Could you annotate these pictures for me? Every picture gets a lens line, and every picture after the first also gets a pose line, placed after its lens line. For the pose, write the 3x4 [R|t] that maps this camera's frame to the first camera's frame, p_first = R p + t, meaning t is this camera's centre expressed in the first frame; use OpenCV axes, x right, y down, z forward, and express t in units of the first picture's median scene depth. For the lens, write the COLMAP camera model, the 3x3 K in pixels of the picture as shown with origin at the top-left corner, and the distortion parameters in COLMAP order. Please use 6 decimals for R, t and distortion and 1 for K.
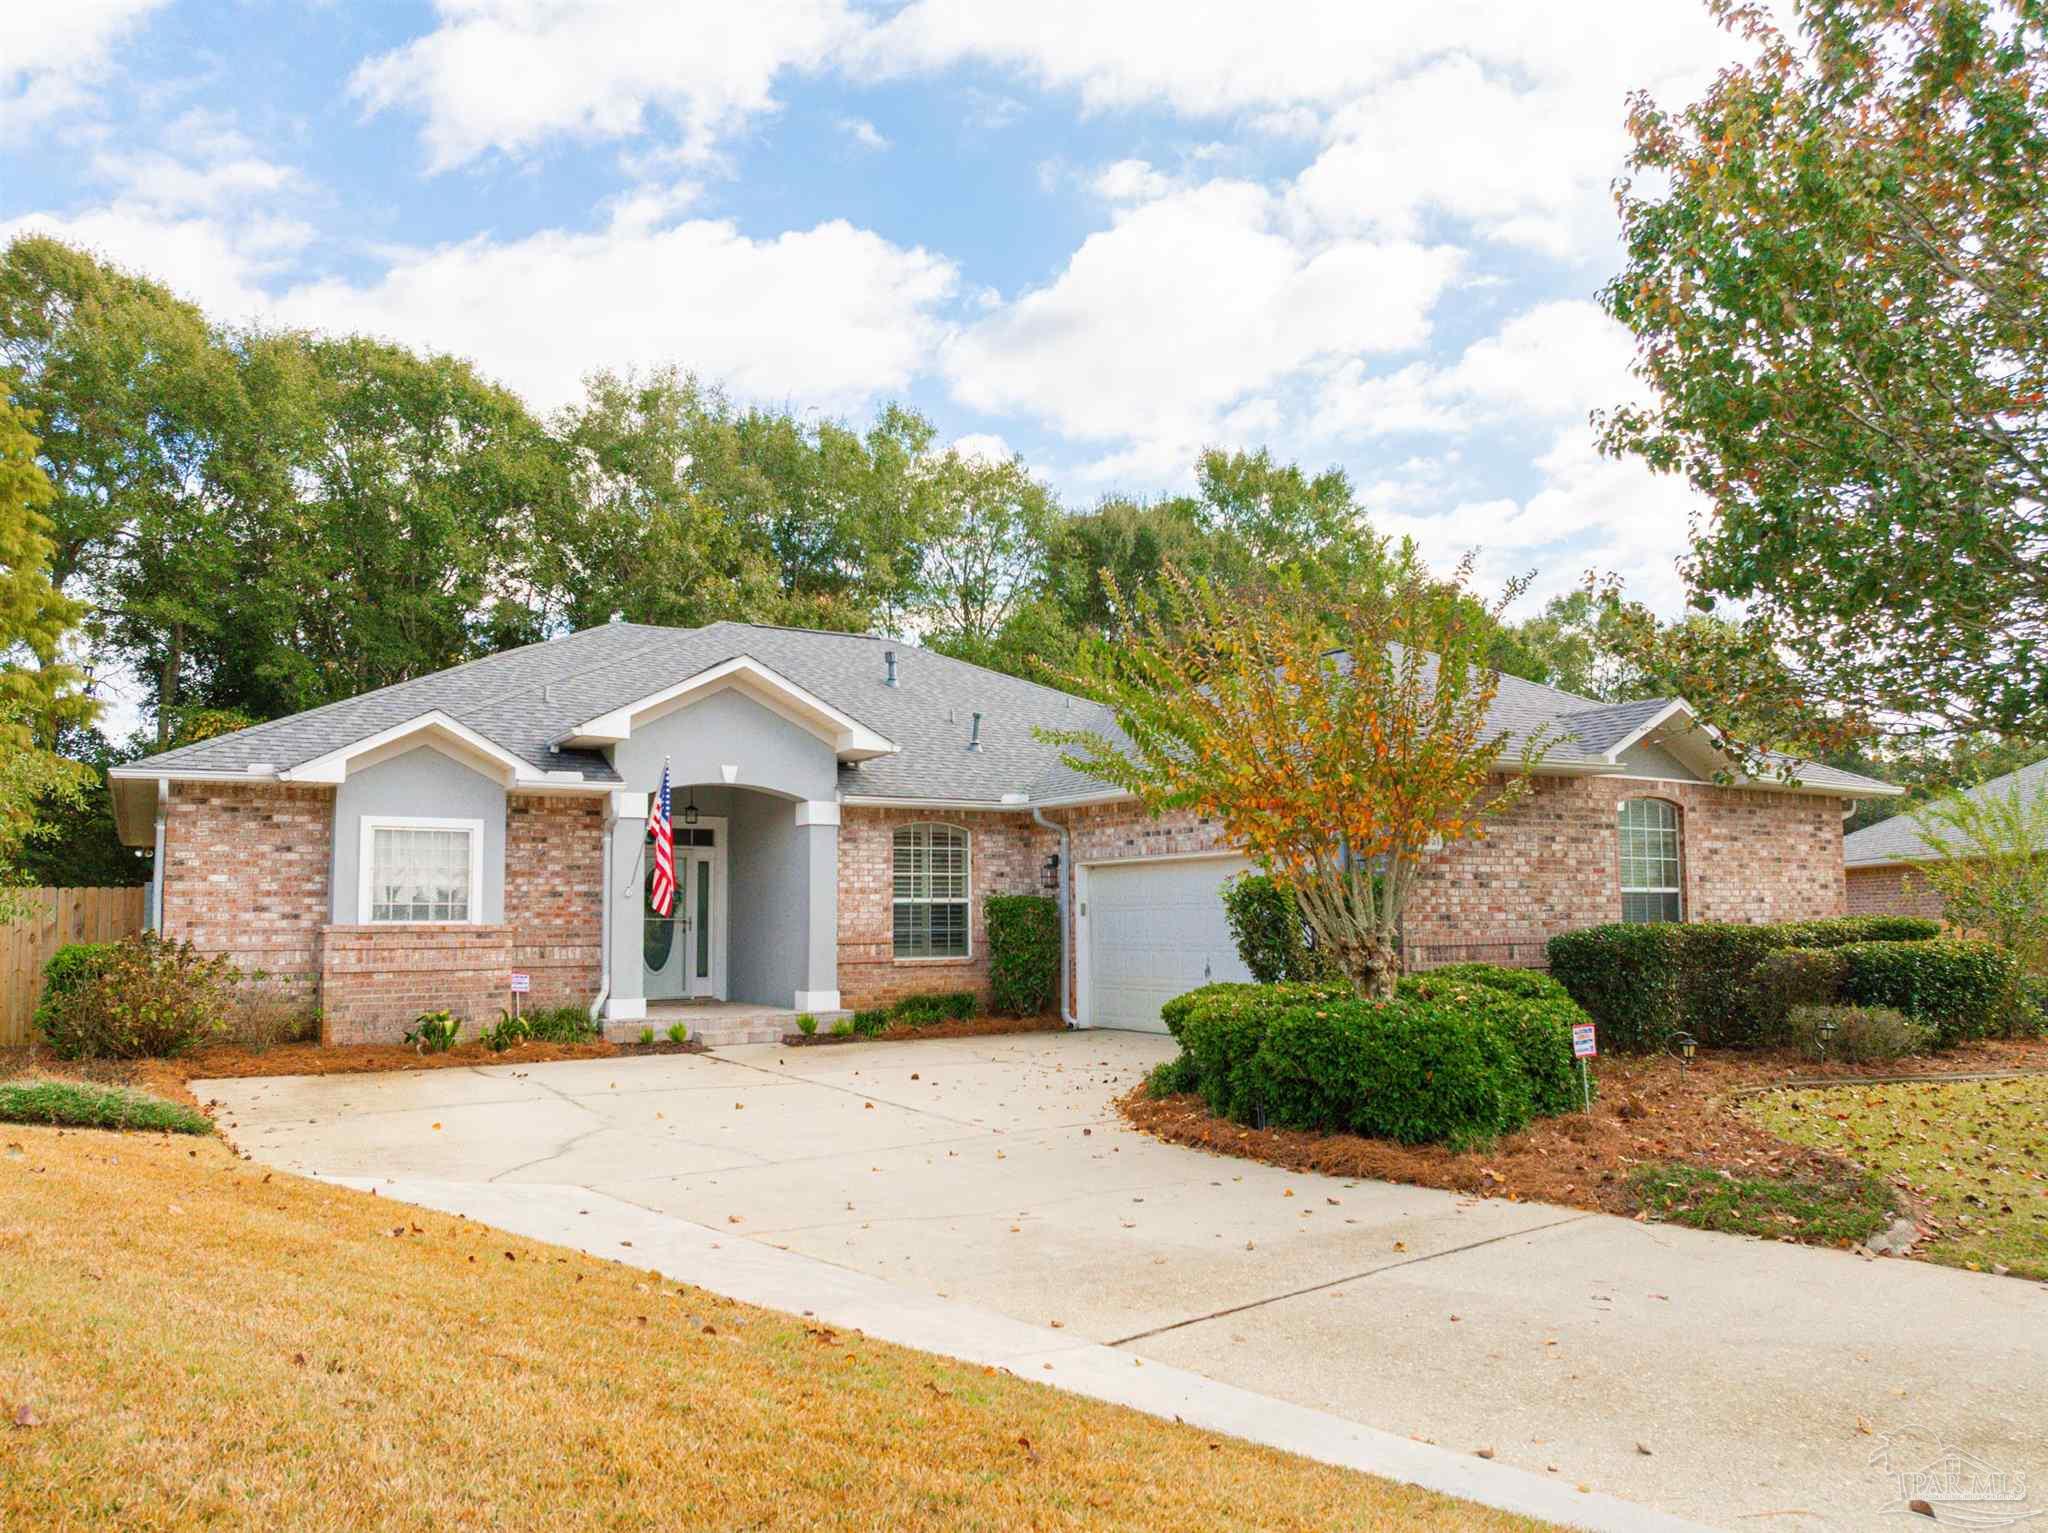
lens RADIAL K [[1460.4, 0, 1059.9], [0, 1460.4, 815.4], [0, 0, 1]] dist [-0.024518, -0.009773]
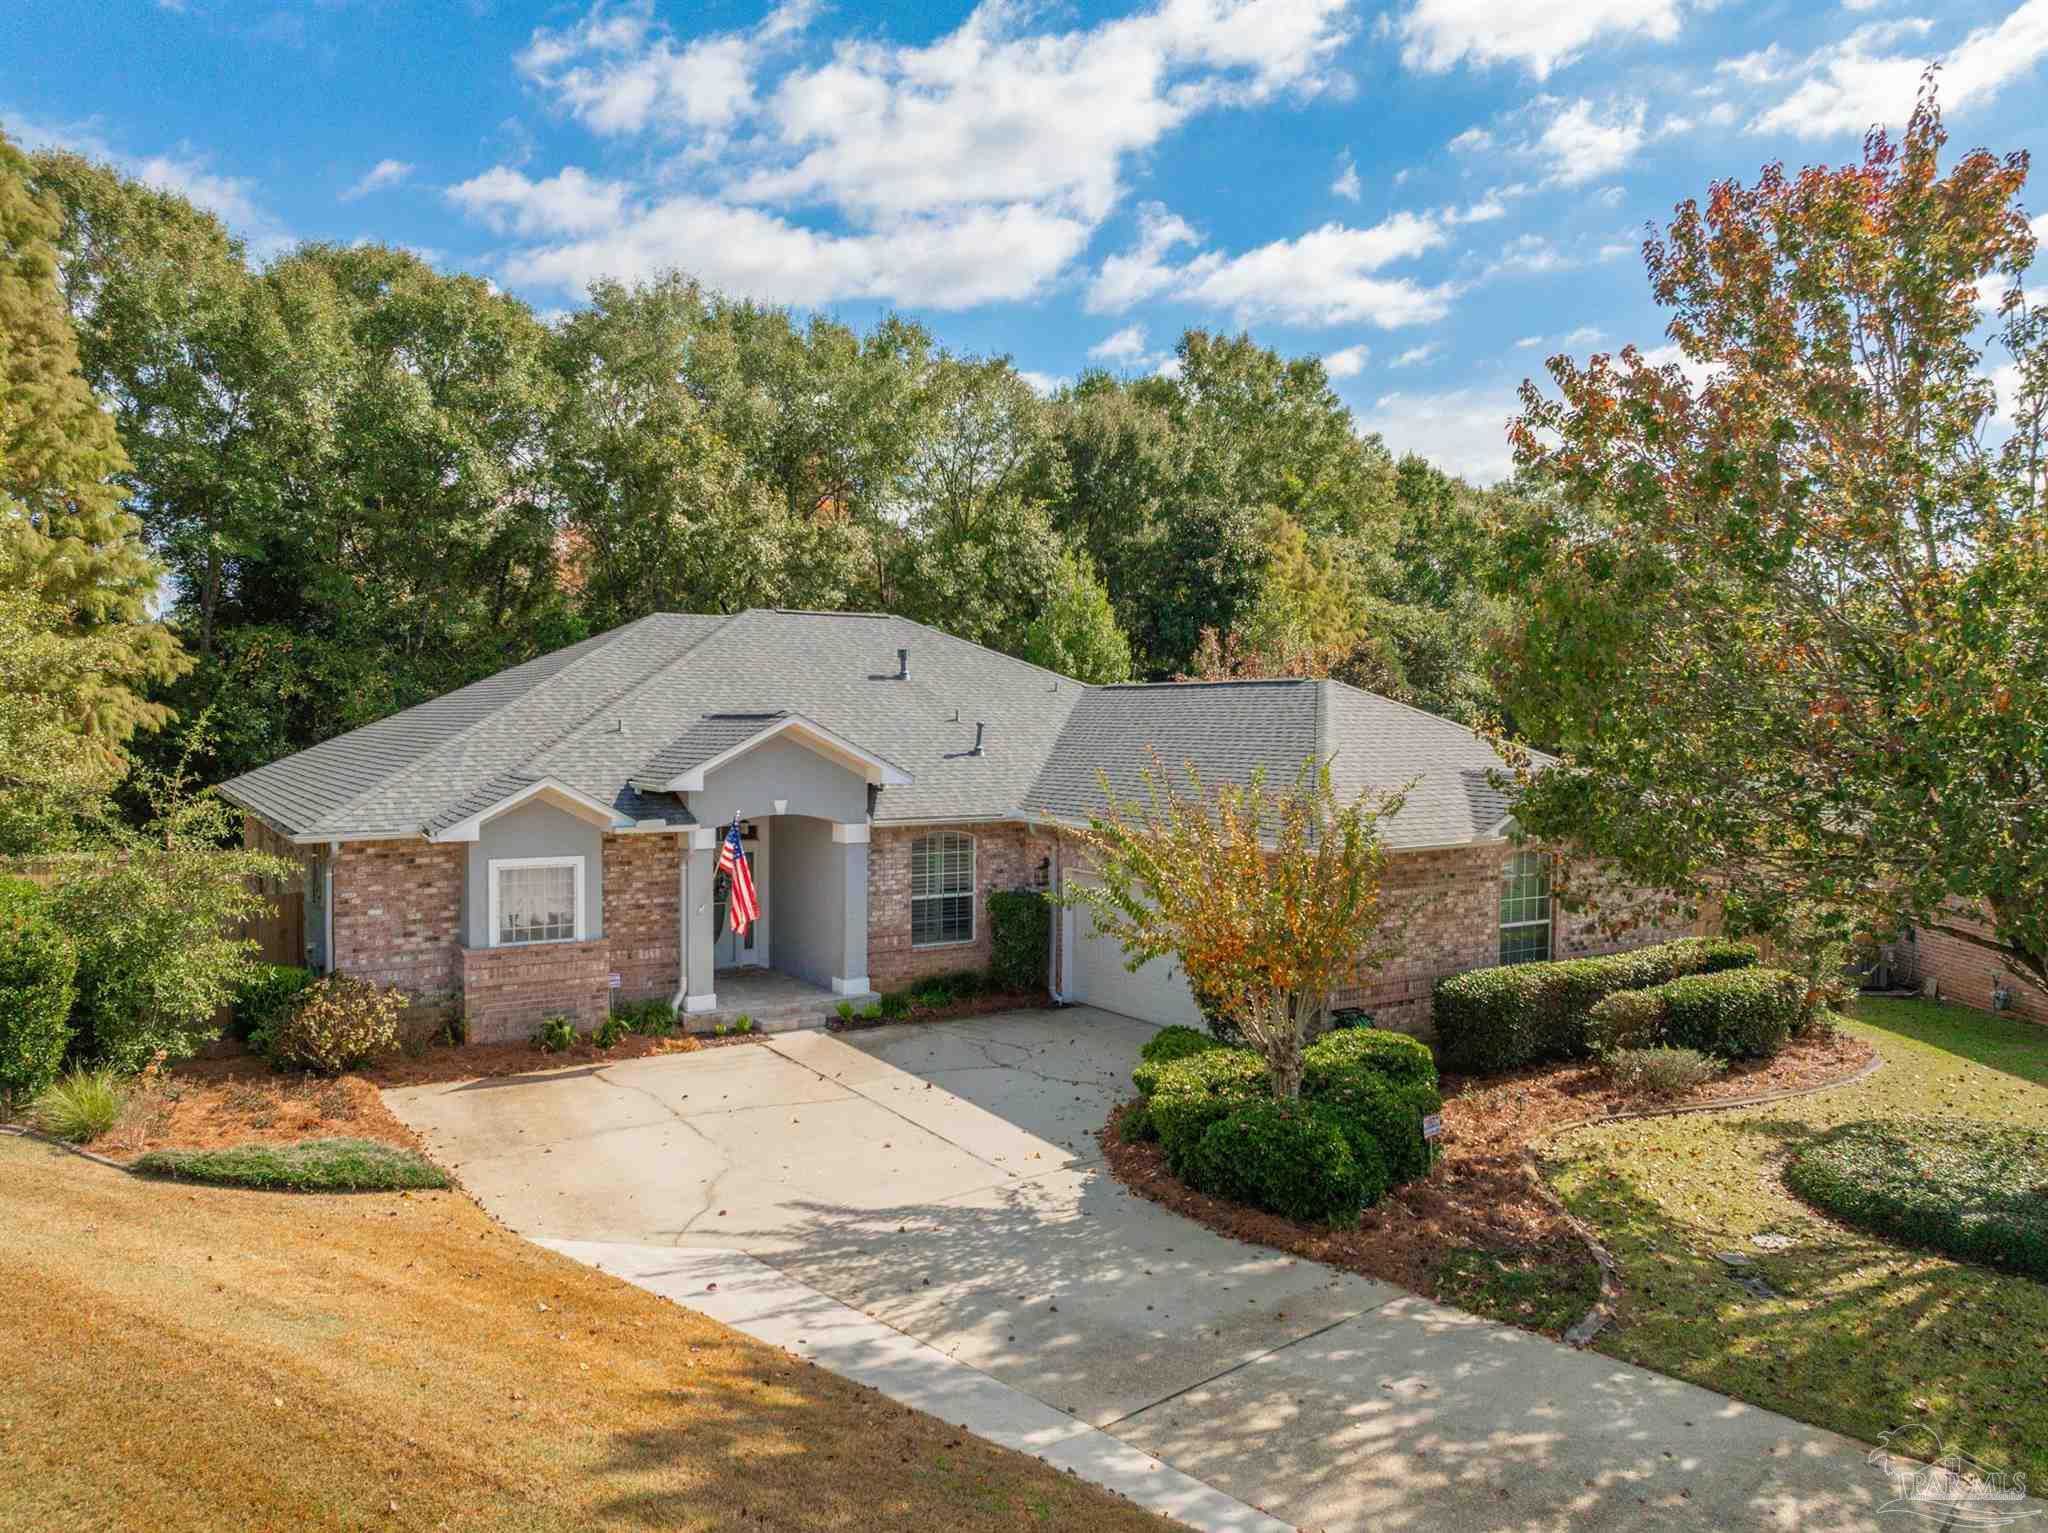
lens RADIAL K [[1460.4, 0, 1071.5], [0, 1460.4, 777.7], [0, 0, 1]] dist [-0.024518, -0.009773]
pose [[0.999325, 0.021277, 0.029953, -0.023083], [-0.024807, 0.992110, 0.122895, -0.216452], [-0.027102, -0.123555, 0.991968, -0.213750]]
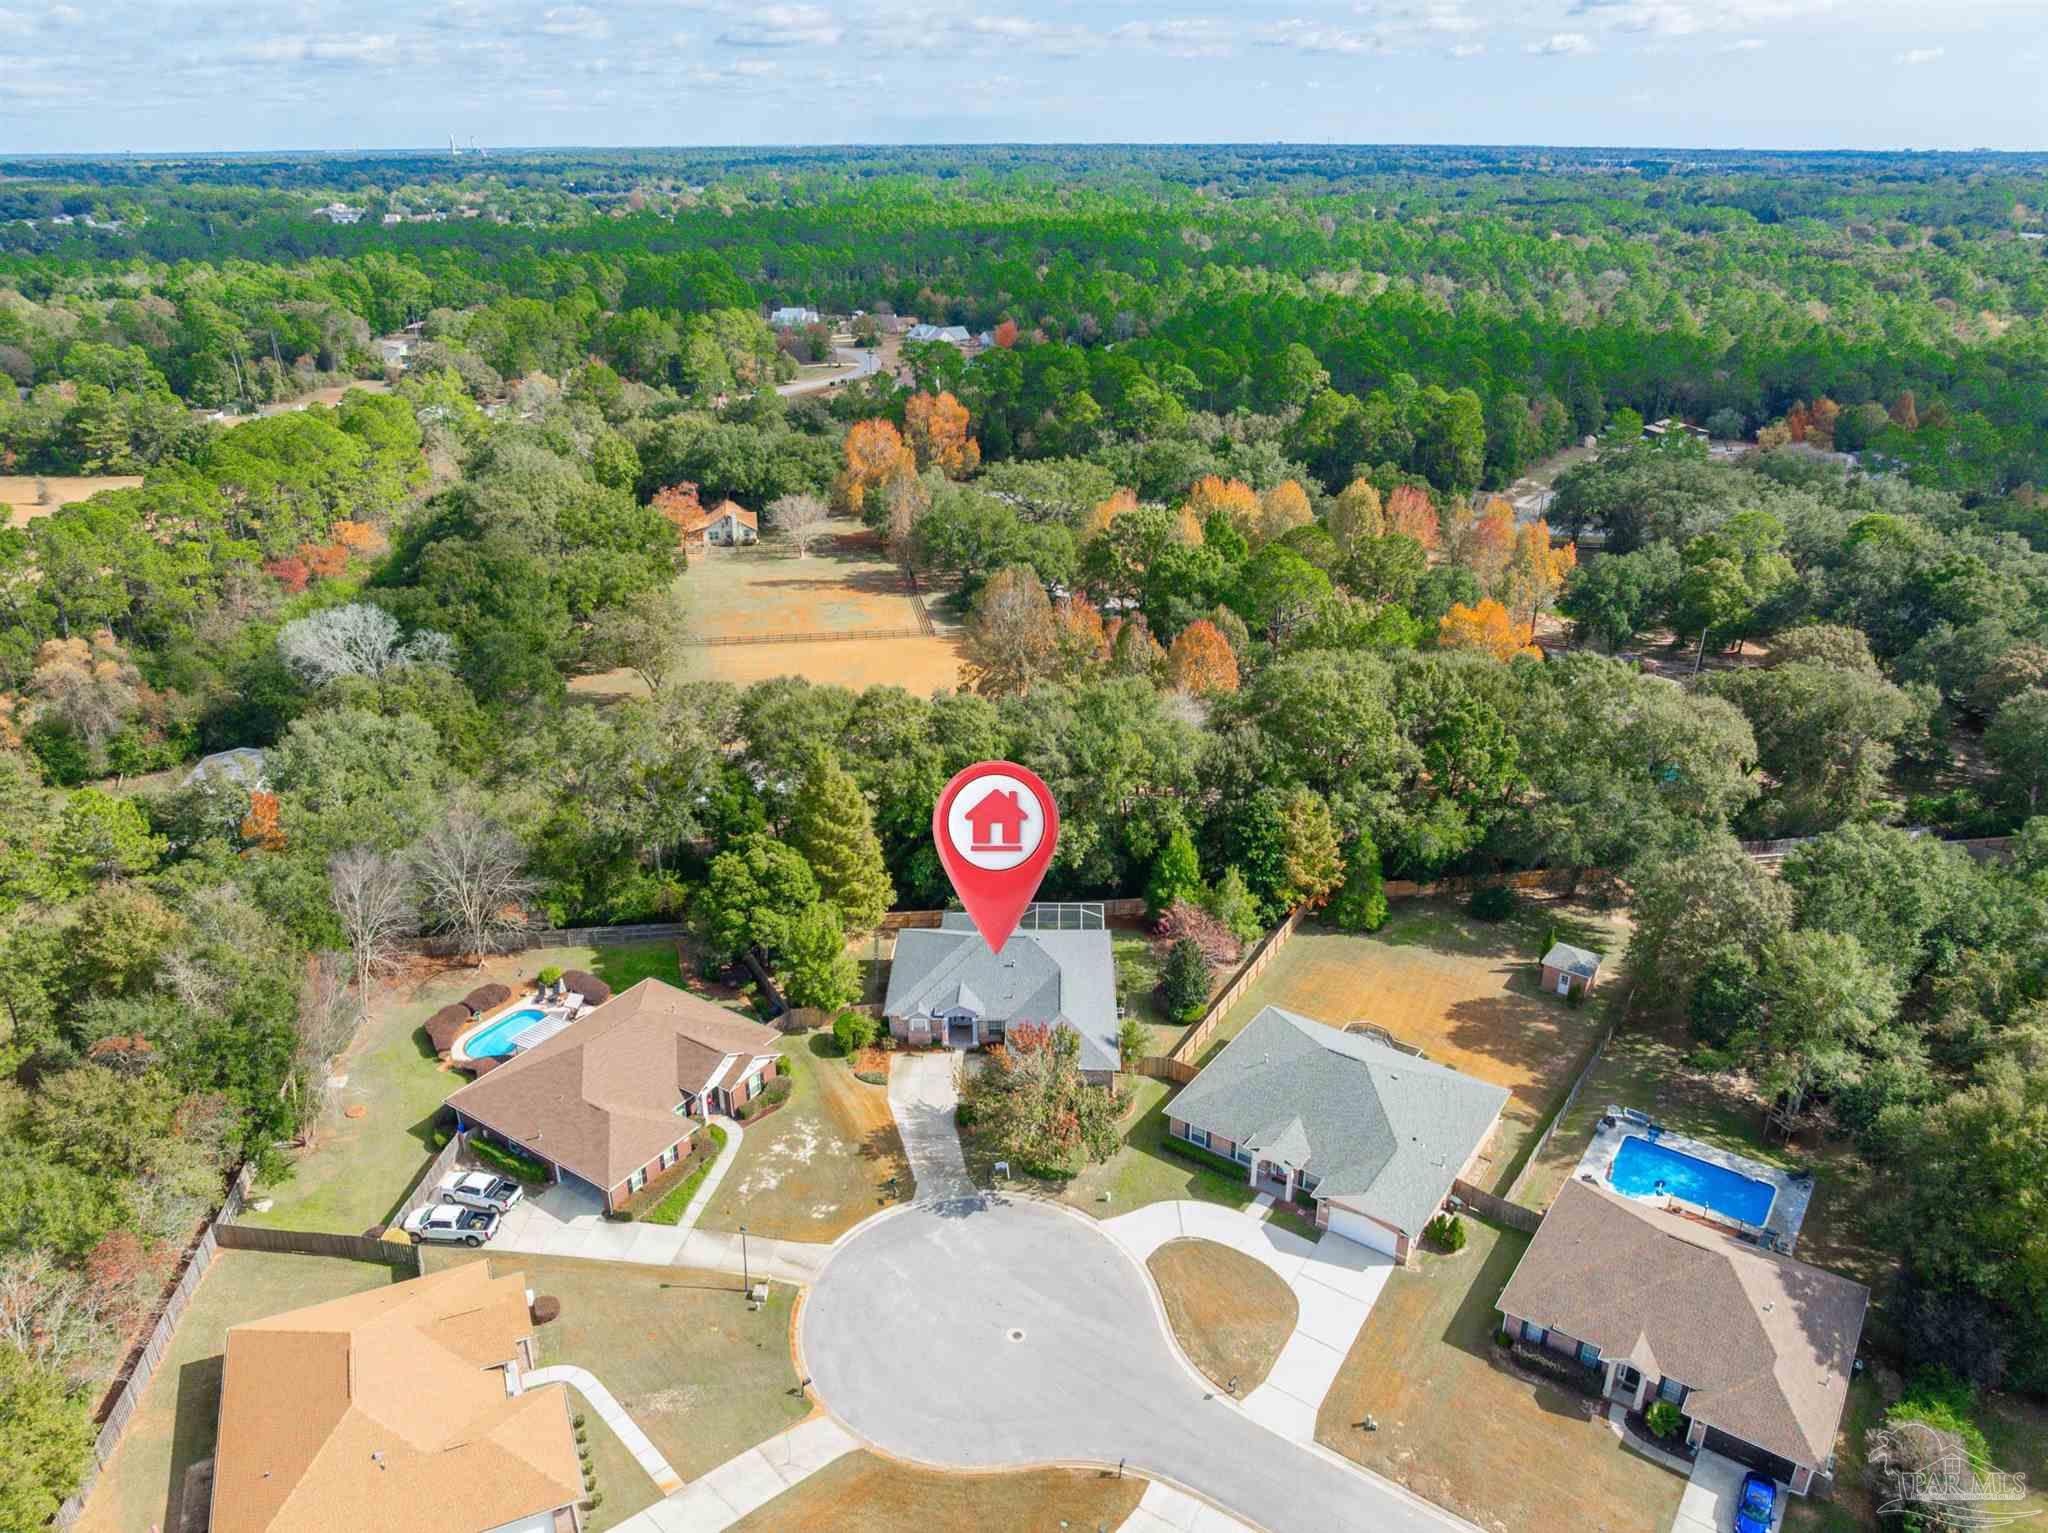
lens RADIAL K [[1460.4, 0, 1045.8], [0, 1460.4, 777.7], [0, 0, 1]] dist [-0.024518, -0.009773]
pose [[0.844760, 0.221740, -0.487044, 3.326854], [0.026365, 0.891765, 0.451731, -4.267612], [0.534495, -0.394445, 0.747481, -3.597226]]
